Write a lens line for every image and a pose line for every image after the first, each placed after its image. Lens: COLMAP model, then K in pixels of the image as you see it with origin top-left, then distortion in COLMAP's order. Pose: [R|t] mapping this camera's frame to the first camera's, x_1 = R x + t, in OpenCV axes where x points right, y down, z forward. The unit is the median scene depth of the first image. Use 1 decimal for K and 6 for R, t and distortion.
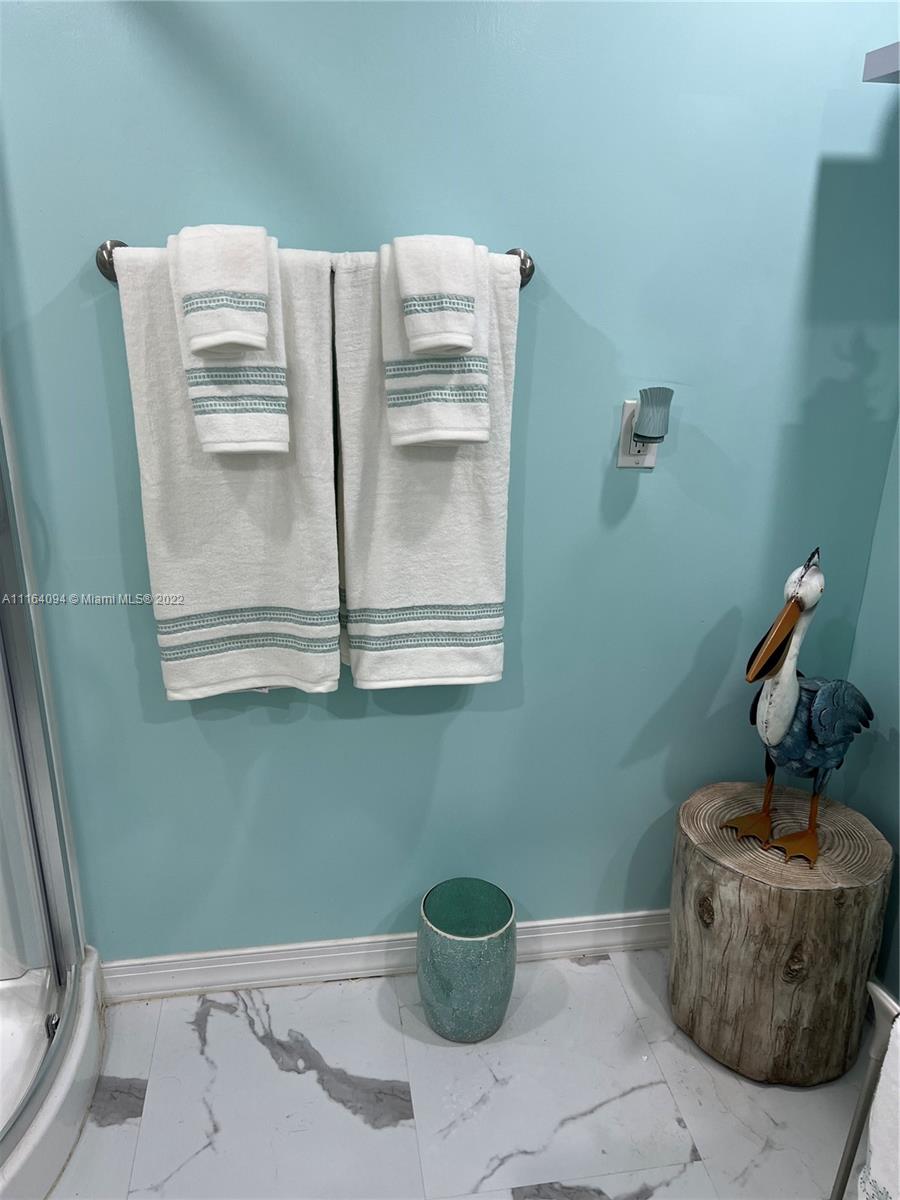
lens RADIAL K [[912.9, 0, 458.4], [0, 912.9, 604.6], [0, 0, 1]] dist [0.056540, -0.065290]
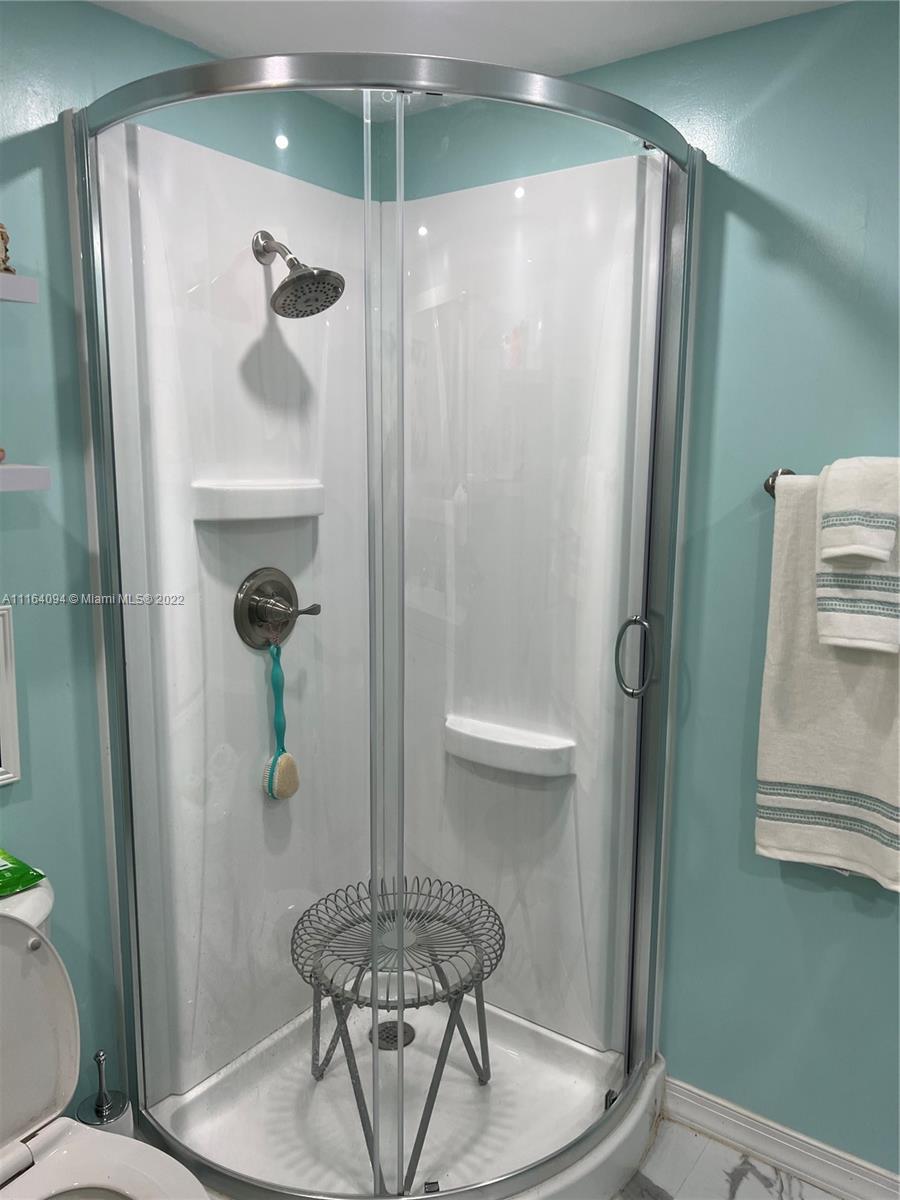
lens RADIAL K [[914.6, 0, 450.0], [0, 914.6, 600.0], [0, 0, 1]] dist [0.040165, -0.034850]
pose [[0.698778, 0.104834, -0.707615, 0.195224], [-0.243740, 0.964902, -0.097745, 0.006285], [0.672533, 0.240776, 0.699805, -0.120311]]
